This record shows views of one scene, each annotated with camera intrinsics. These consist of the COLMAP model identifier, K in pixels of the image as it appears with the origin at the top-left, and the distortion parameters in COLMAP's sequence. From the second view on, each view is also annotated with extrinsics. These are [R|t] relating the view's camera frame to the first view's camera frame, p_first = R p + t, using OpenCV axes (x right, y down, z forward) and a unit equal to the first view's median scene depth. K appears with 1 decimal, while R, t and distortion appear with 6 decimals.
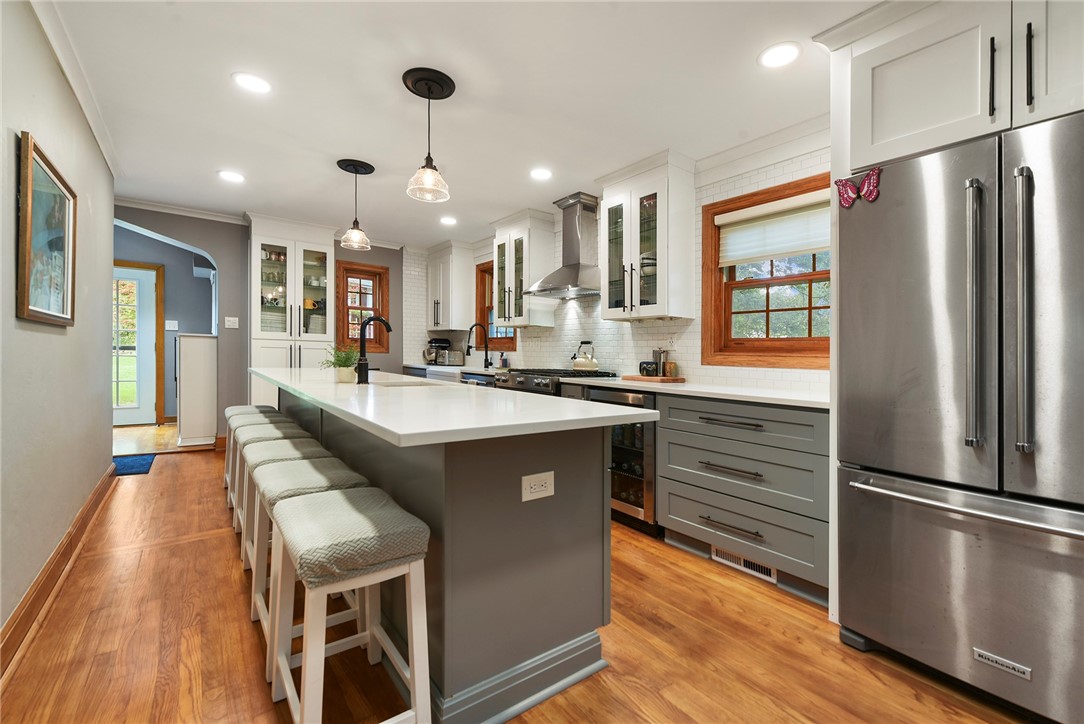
lens RADIAL K [[448.8, 0, 541.4], [0, 448.8, 320.5], [0, 0, 1]] dist [0.000941, -0.000129]
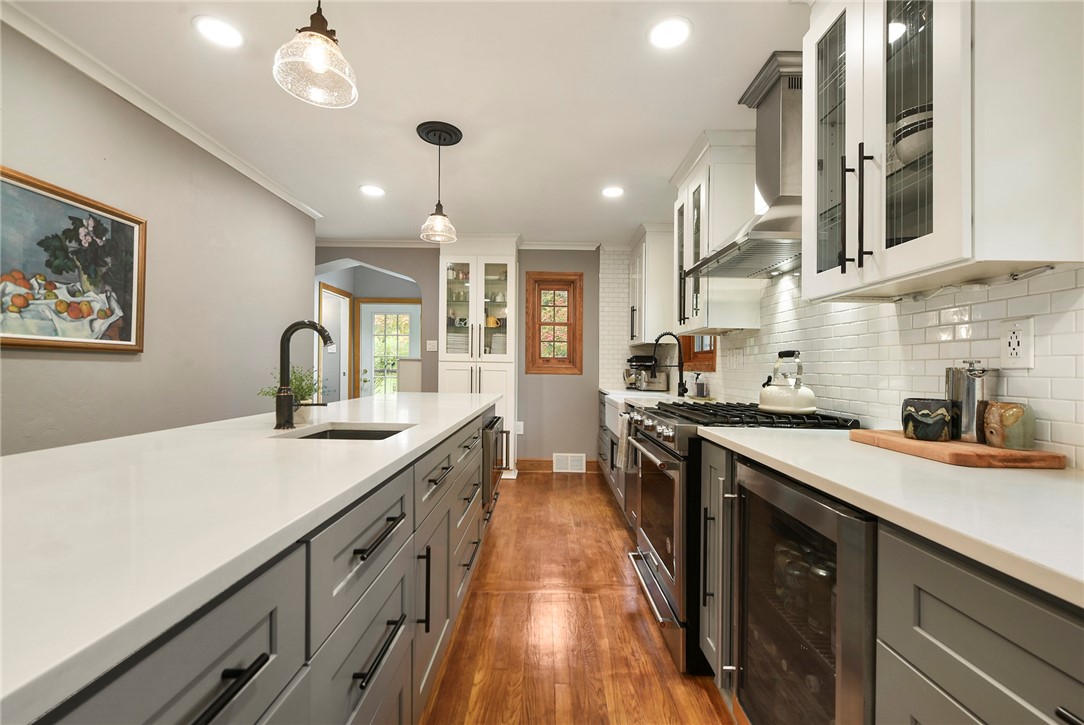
lens RADIAL K [[448.6, 0, 556.6], [0, 448.6, 367.9], [0, 0, 1]] dist [-0.001057, -0.000156]
pose [[0.806039, -0.012797, -0.591724, 0.141695], [0.050353, 0.997624, 0.047015, 0.021662], [0.589716, -0.067691, 0.804769, 0.346864]]
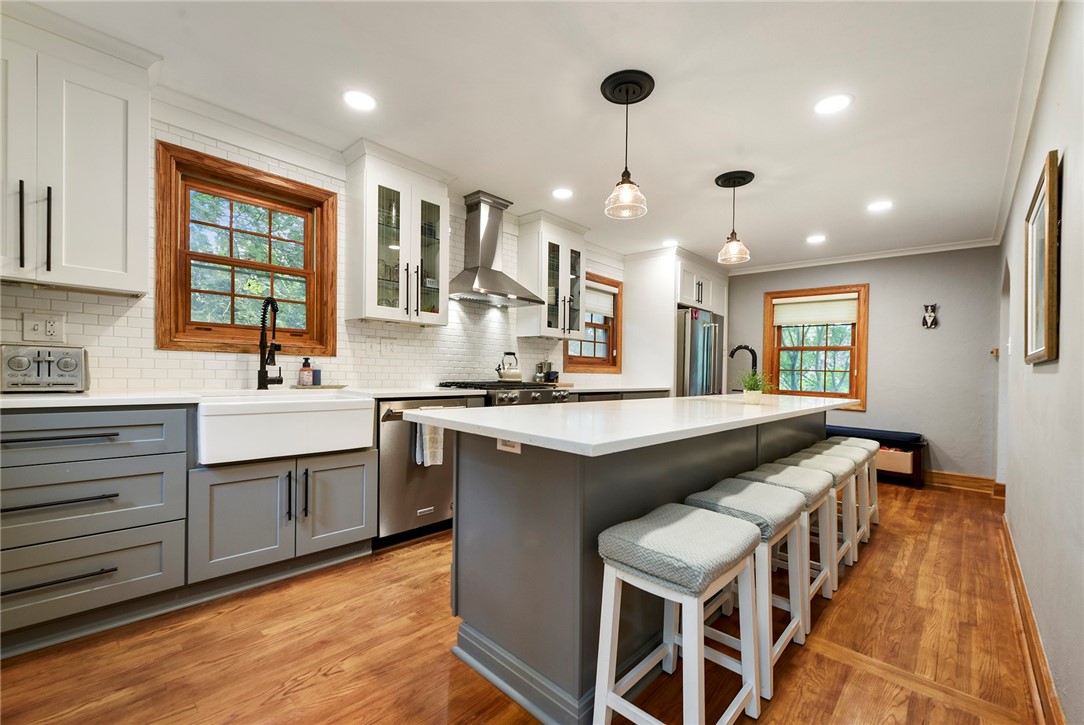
lens RADIAL K [[444.0, 0, 538.3], [0, 444.0, 358.8], [0, 0, 1]] dist [-0.007093, -0.000528]
pose [[-0.138471, -0.027808, 0.989976, -0.681053], [-0.125692, 0.992016, 0.010285, 0.031180], [-0.982358, -0.123008, -0.140861, 0.820063]]
